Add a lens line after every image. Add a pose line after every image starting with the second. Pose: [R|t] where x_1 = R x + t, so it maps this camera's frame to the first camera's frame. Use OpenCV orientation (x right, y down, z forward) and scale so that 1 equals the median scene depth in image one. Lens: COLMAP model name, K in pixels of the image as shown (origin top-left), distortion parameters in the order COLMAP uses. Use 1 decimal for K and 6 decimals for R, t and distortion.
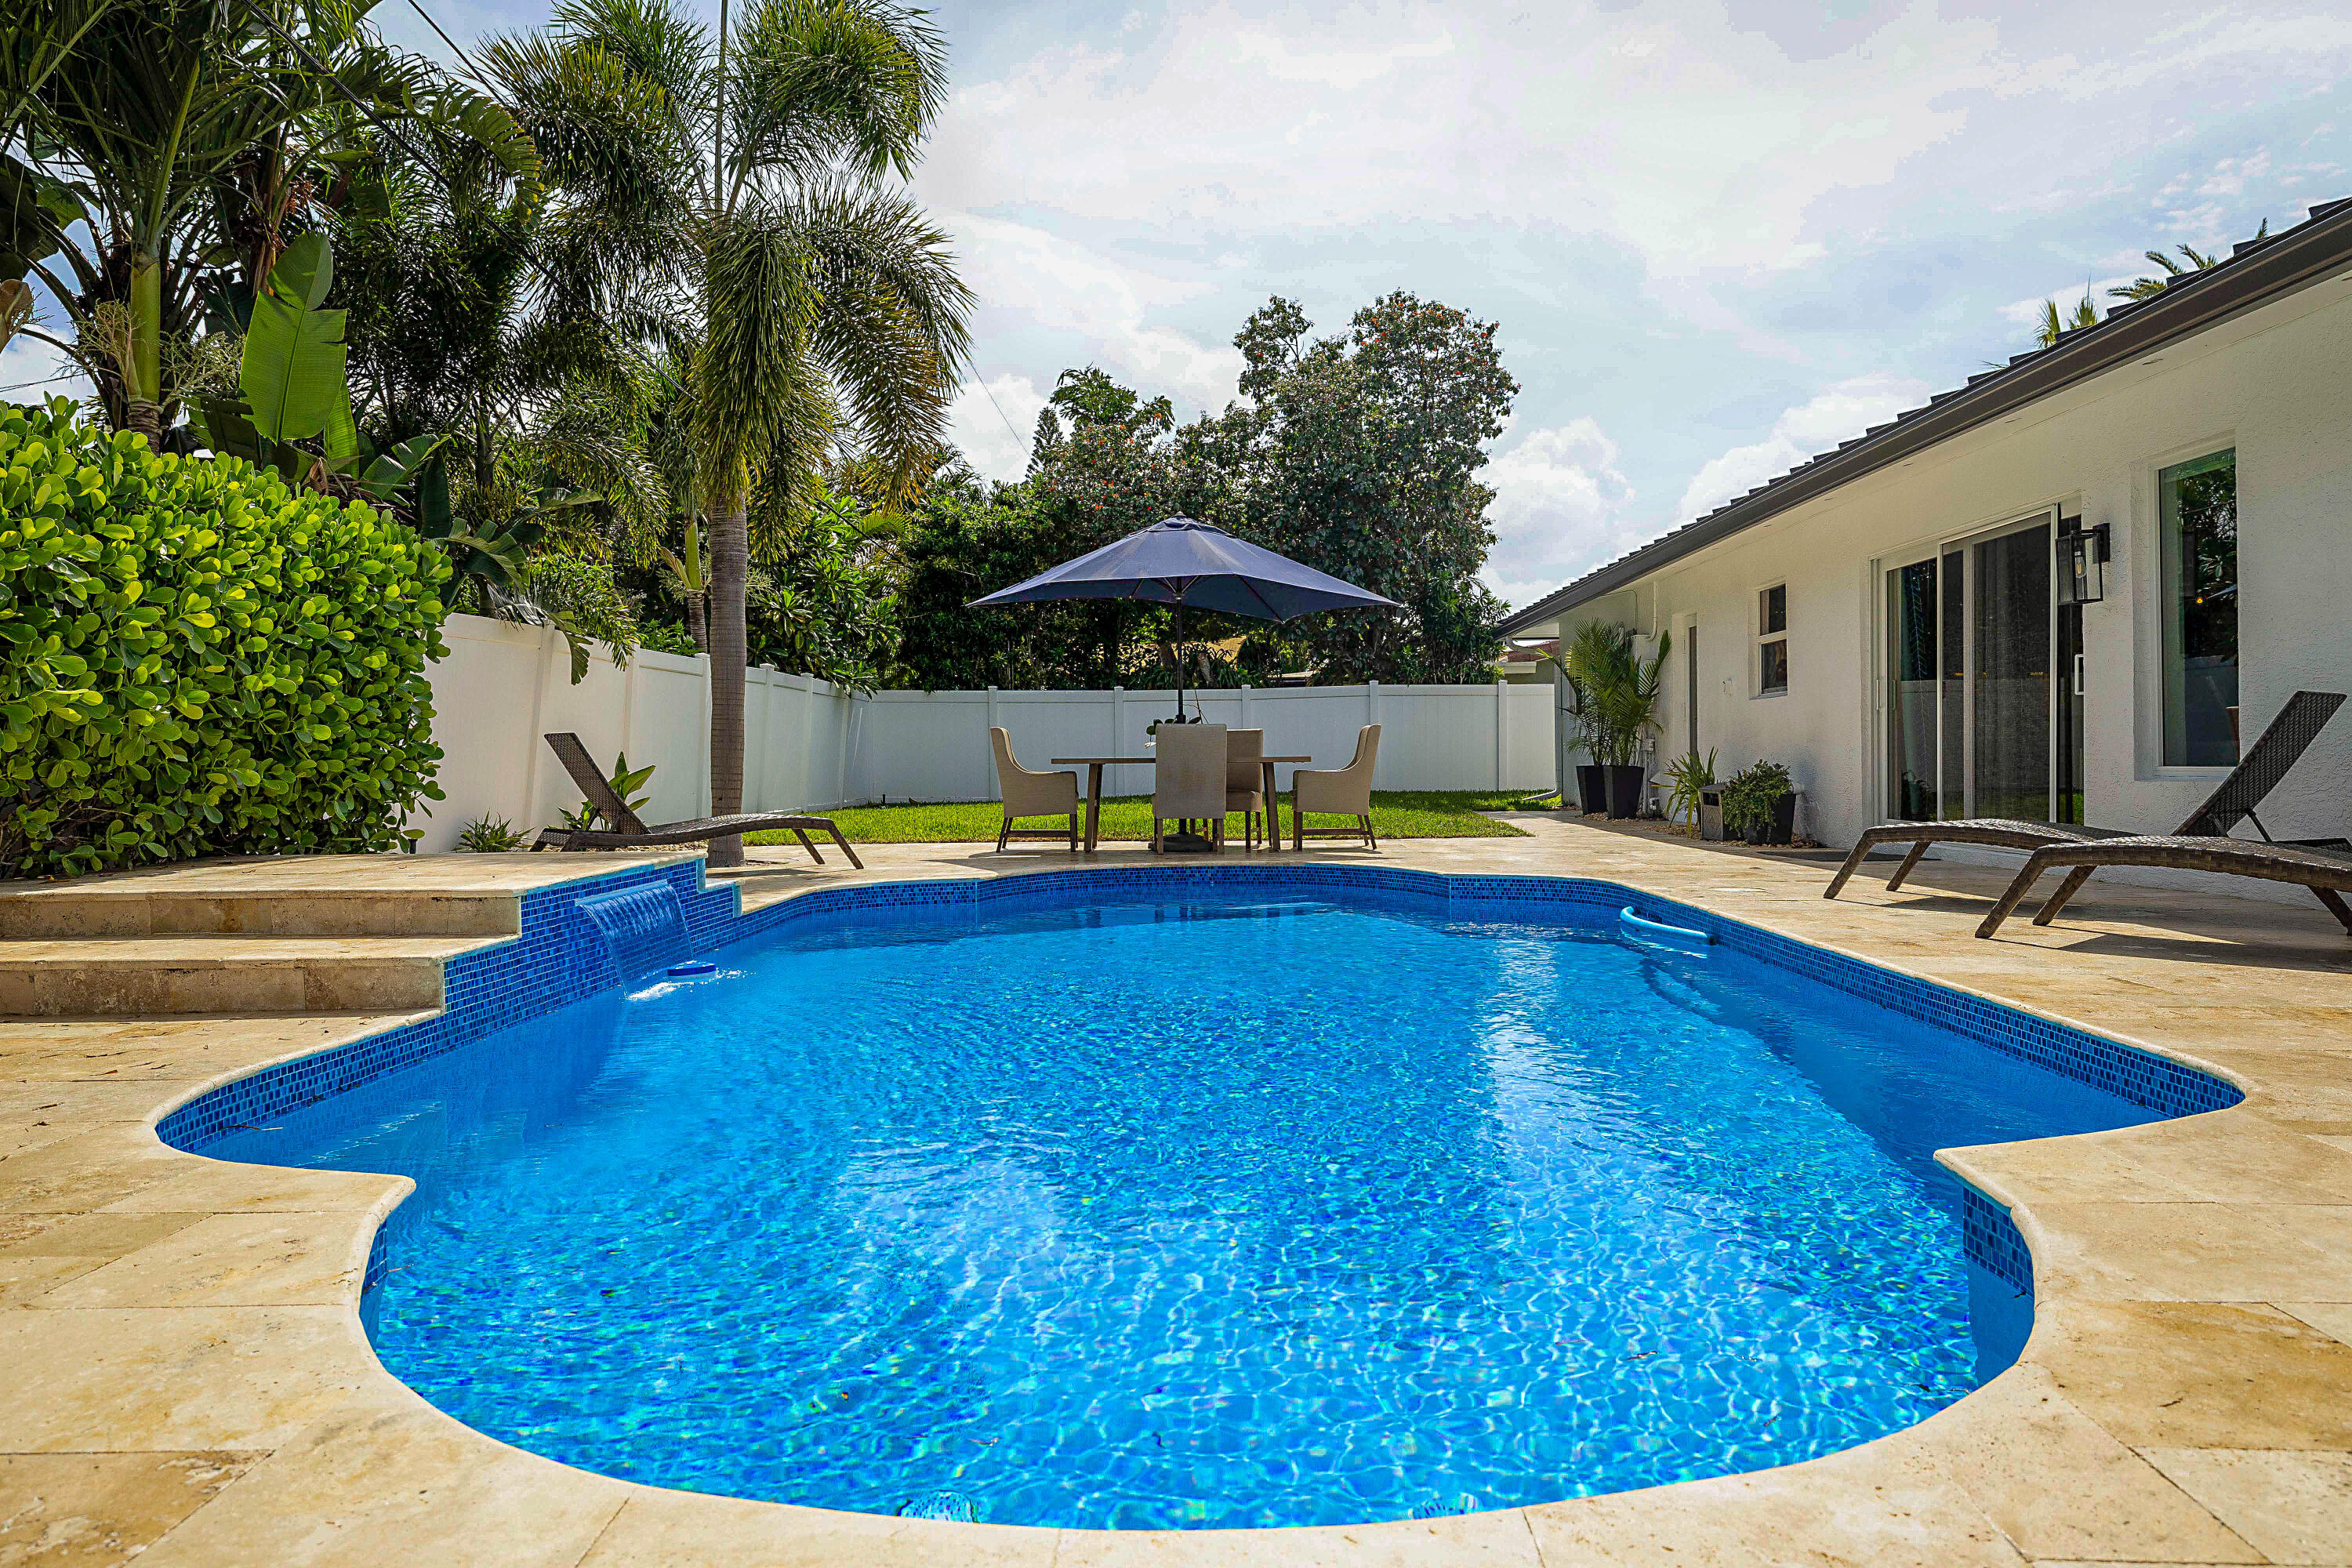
lens RADIAL K [[1532.3, 0, 1169.3], [0, 1532.3, 774.2], [0, 0, 1]] dist [0.006062, 0.000122]
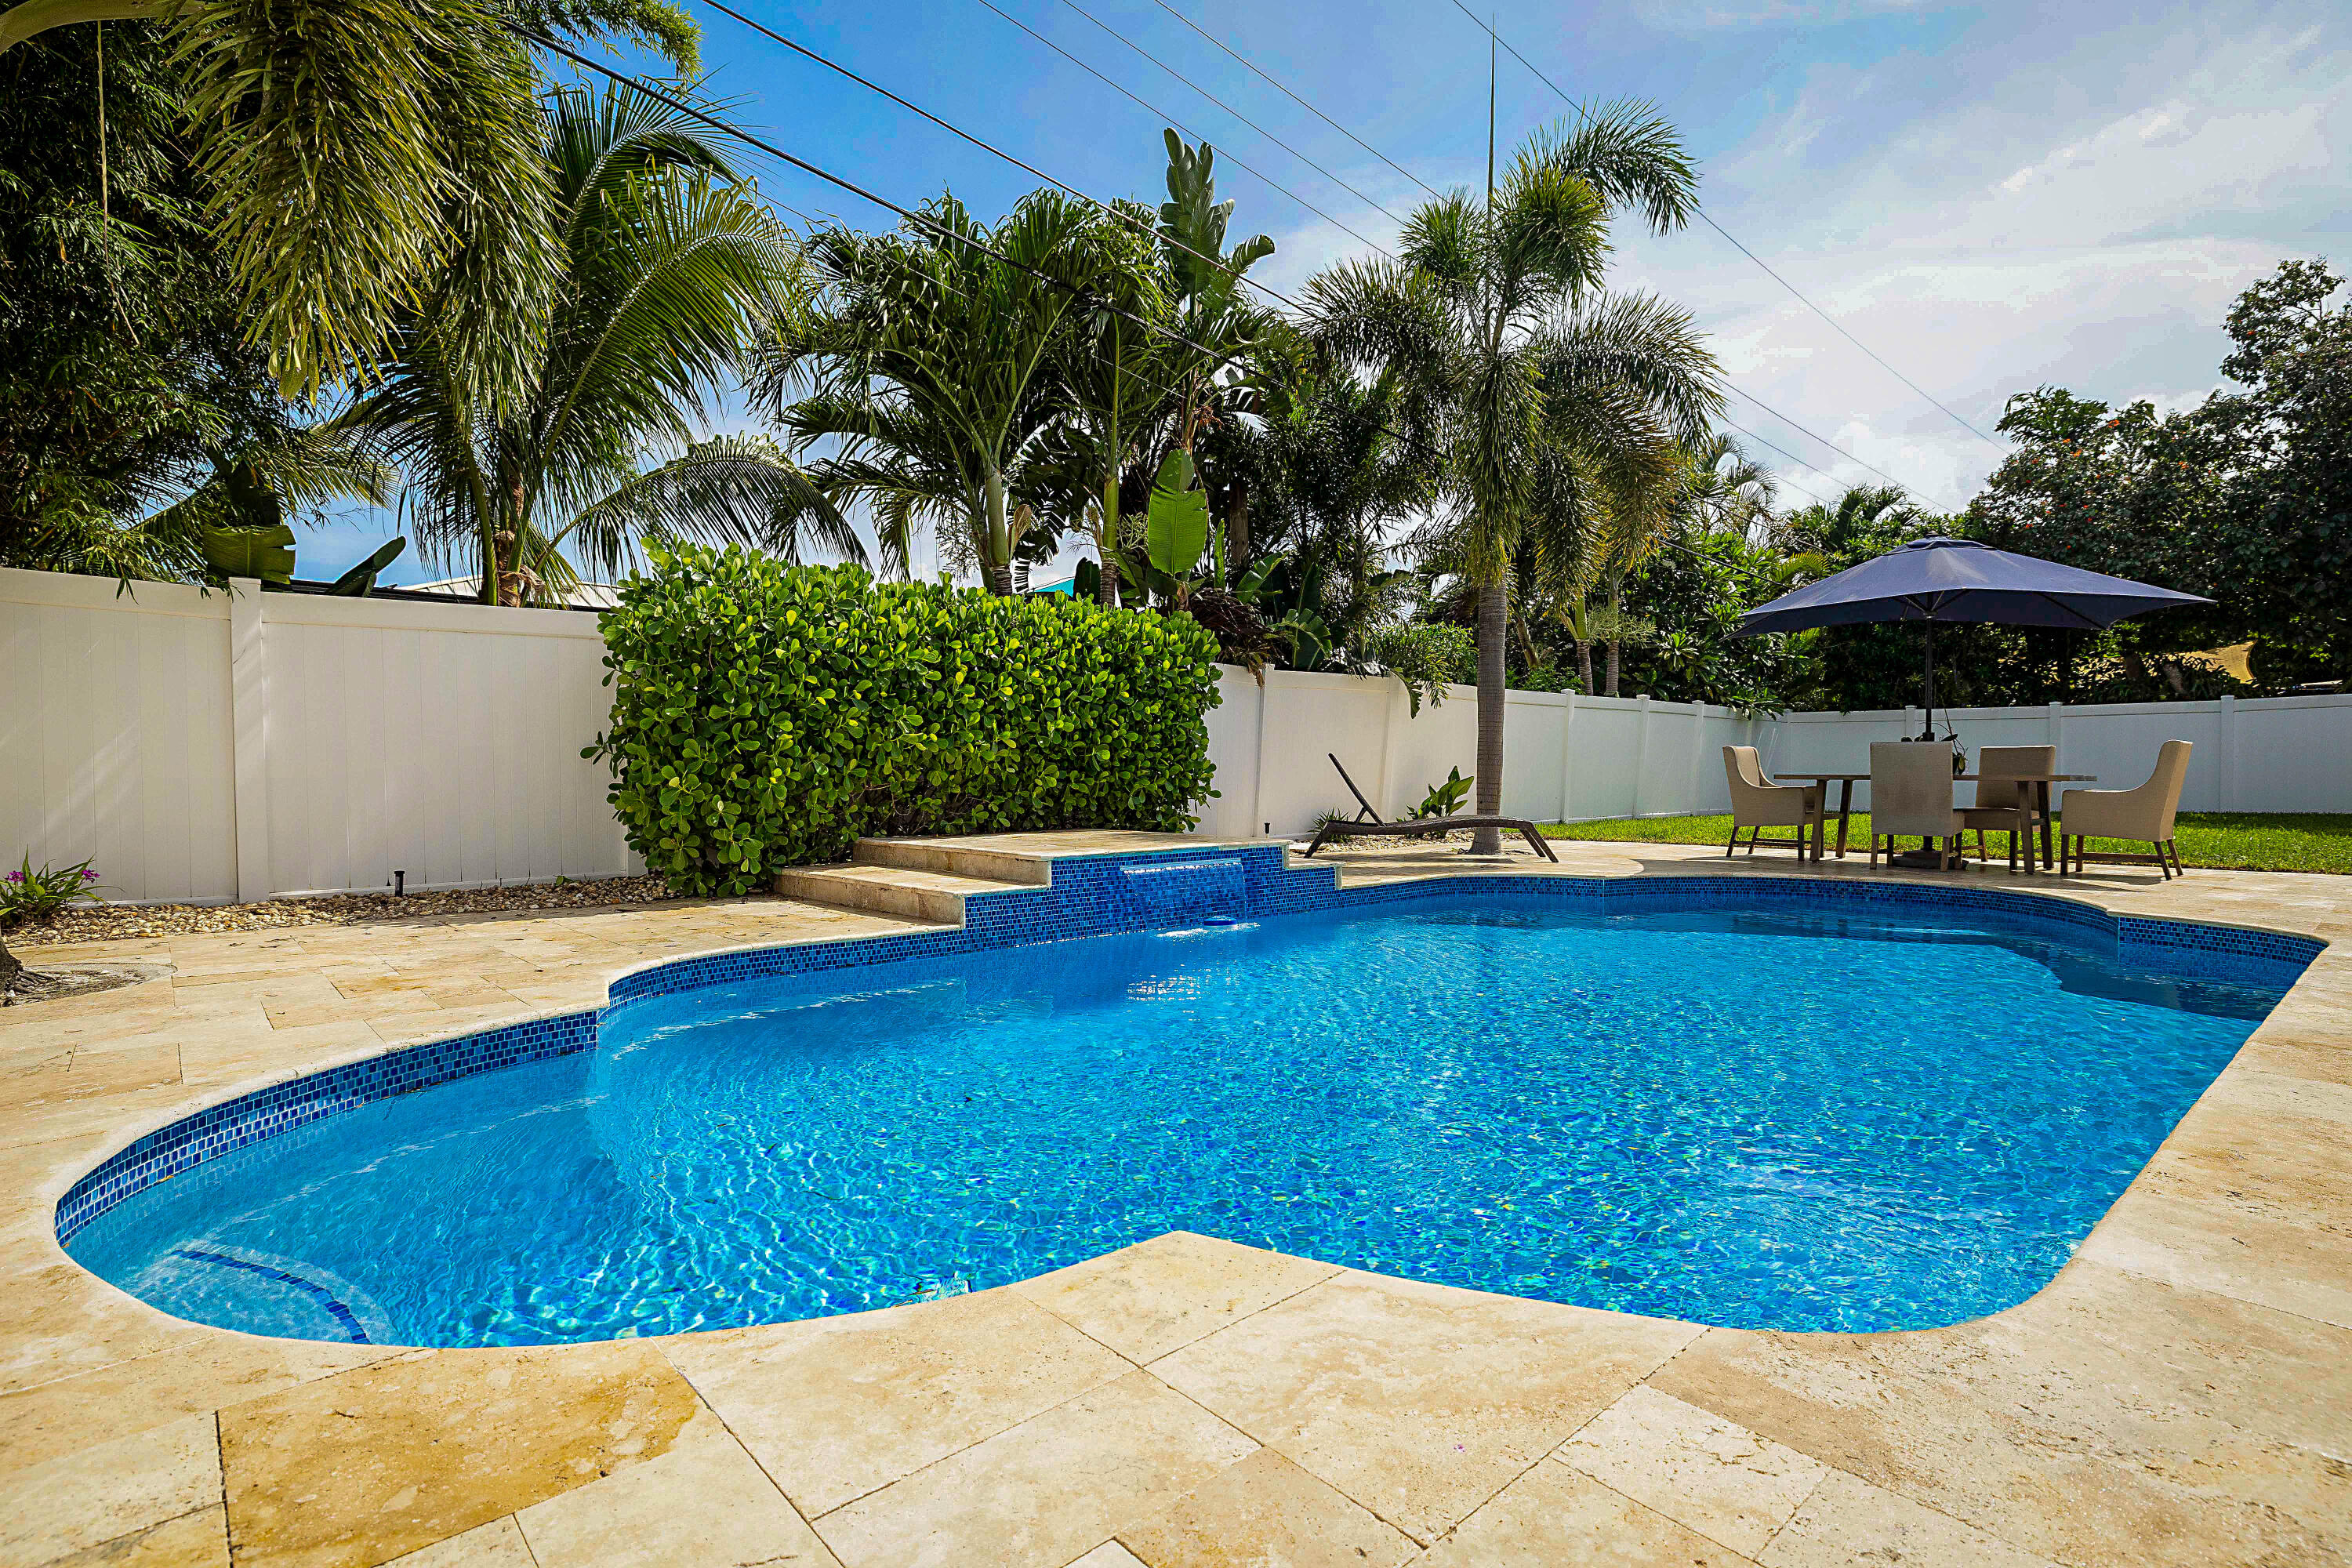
lens RADIAL K [[1151.5, 0, 1175.5], [0, 1151.5, 783.0], [0, 0, 1]] dist [0.010468, 0.001379]
pose [[0.697574, 0.017508, -0.716299, 0.202704], [-0.014963, 0.999839, 0.009866, -0.005707], [0.716356, 0.003836, 0.697724, 0.106760]]
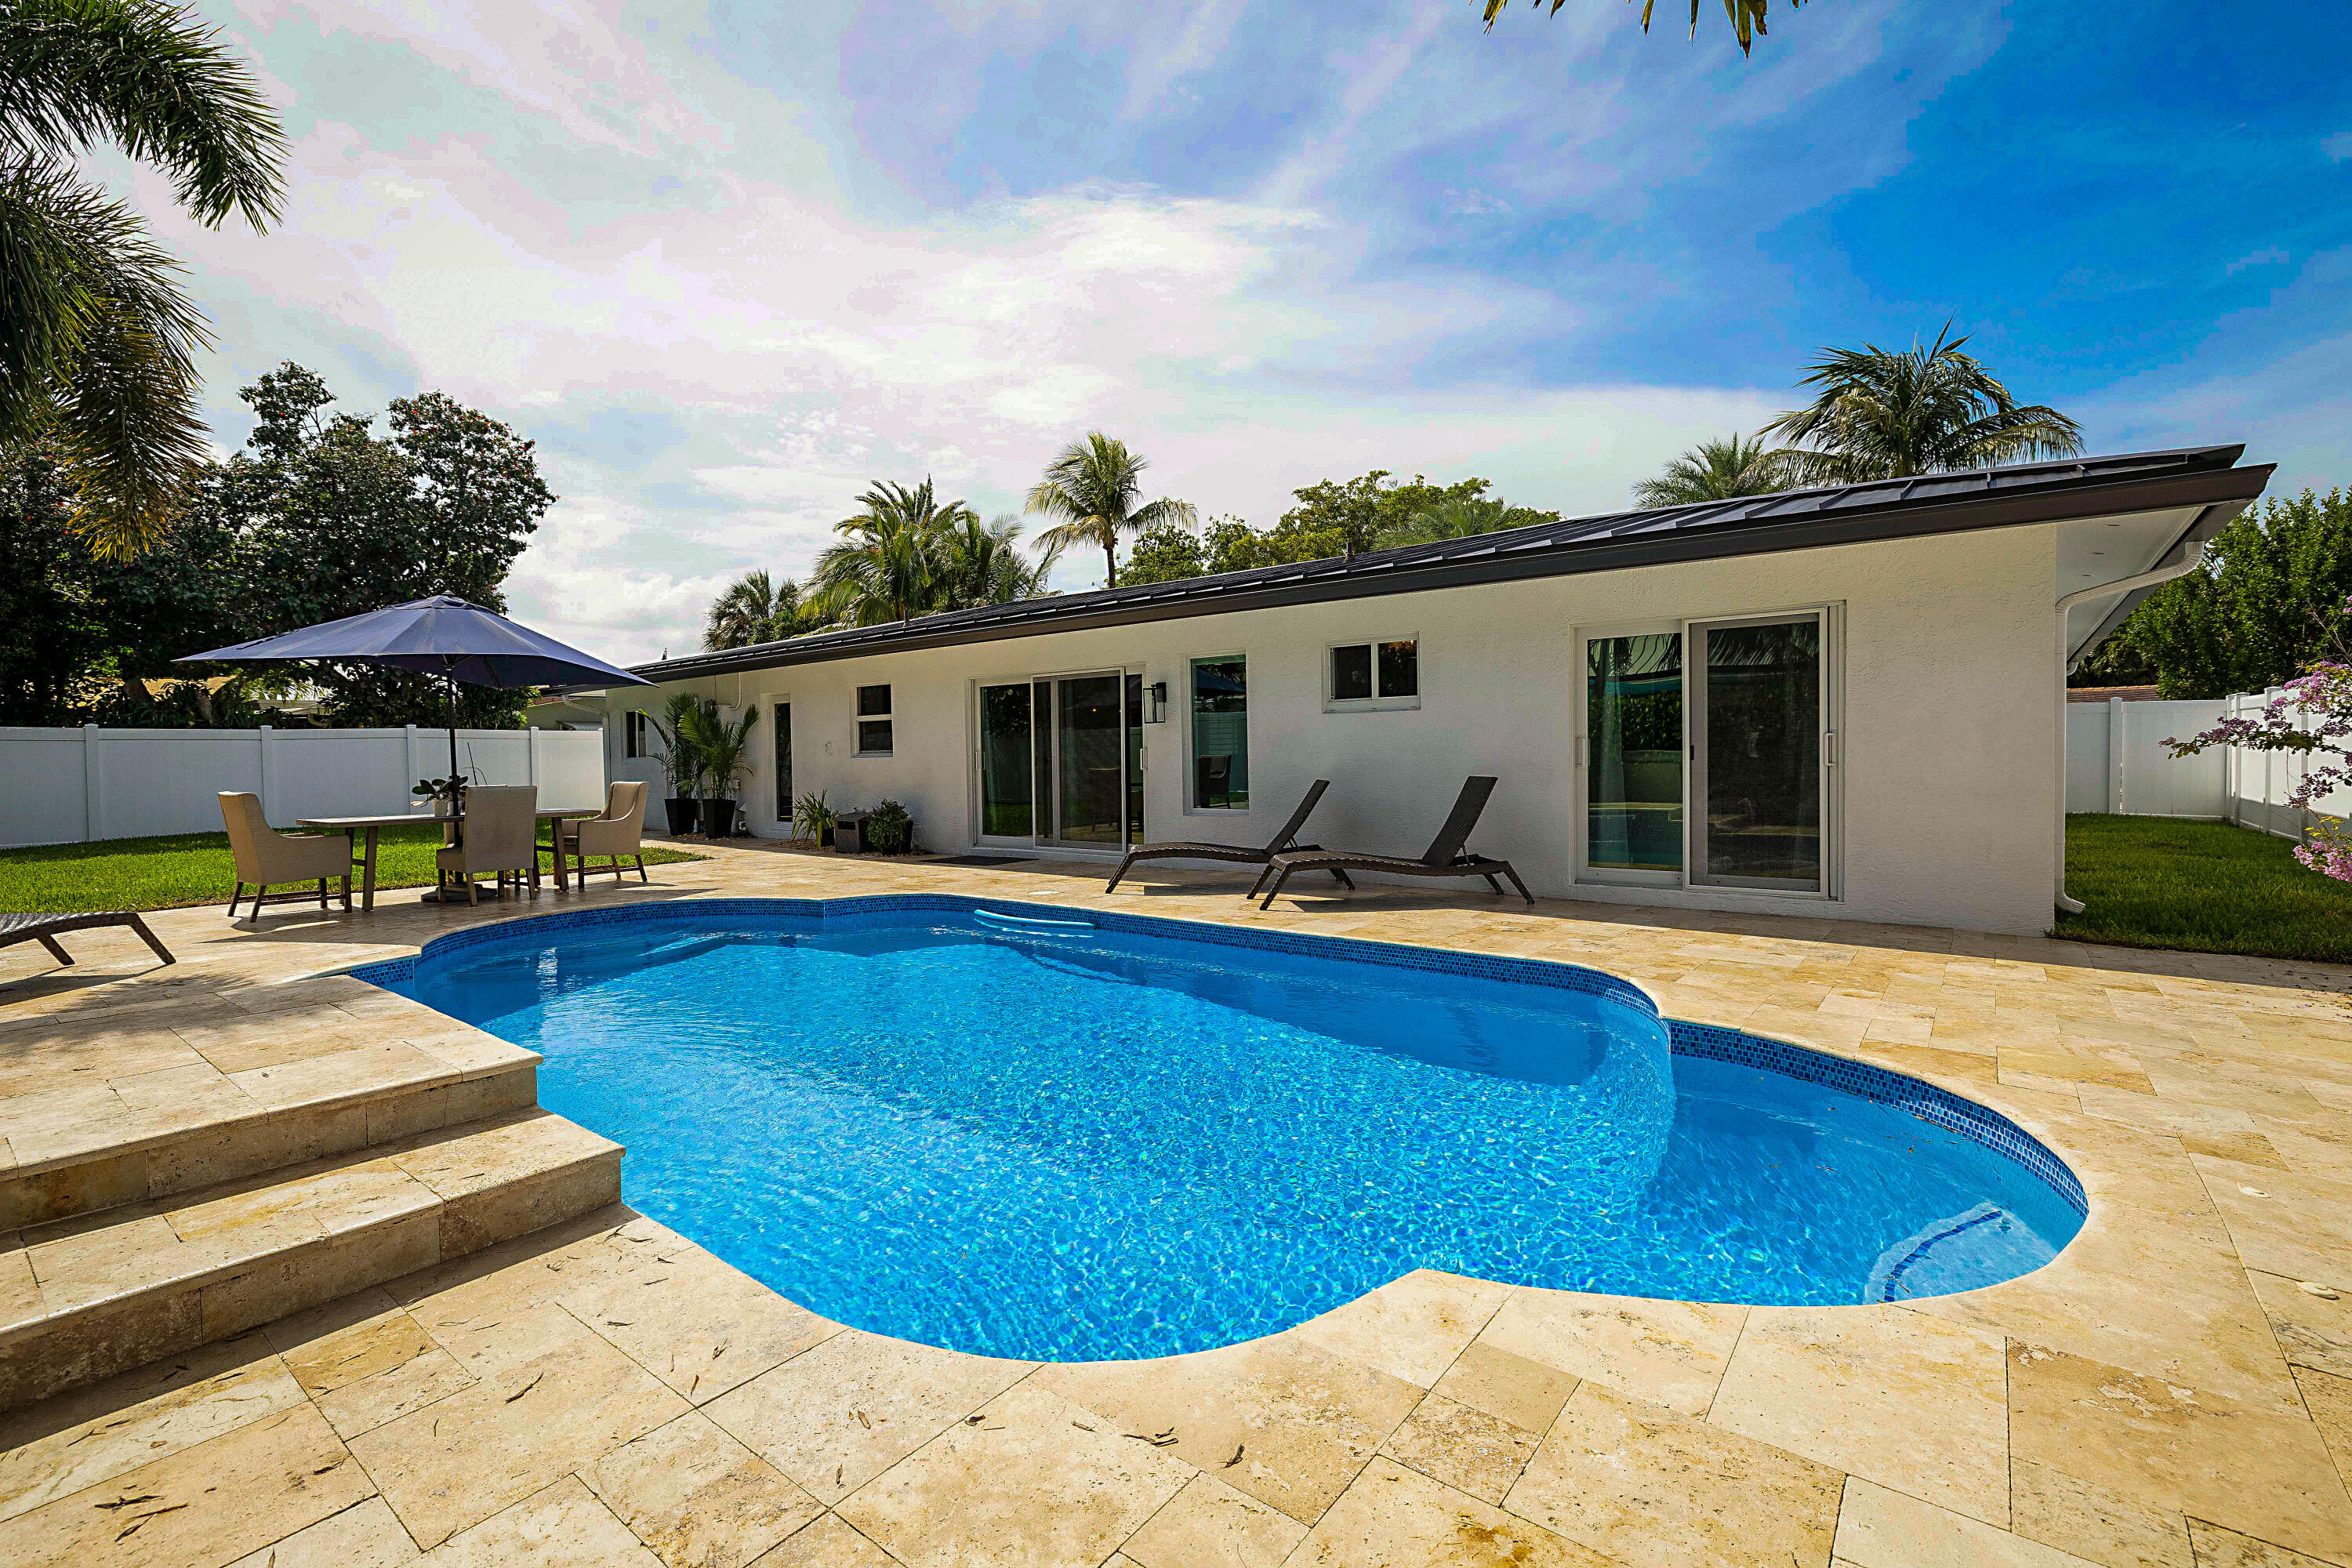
lens RADIAL K [[1040.2, 0, 1191.2], [0, 1040.2, 780.8], [0, 0, 1]] dist [-0.012425, -0.000095]
pose [[0.584075, -0.018413, 0.811491, -0.278373], [0.015021, 0.999817, 0.011875, -0.035383], [-0.811561, 0.005253, 0.584244, 0.135878]]
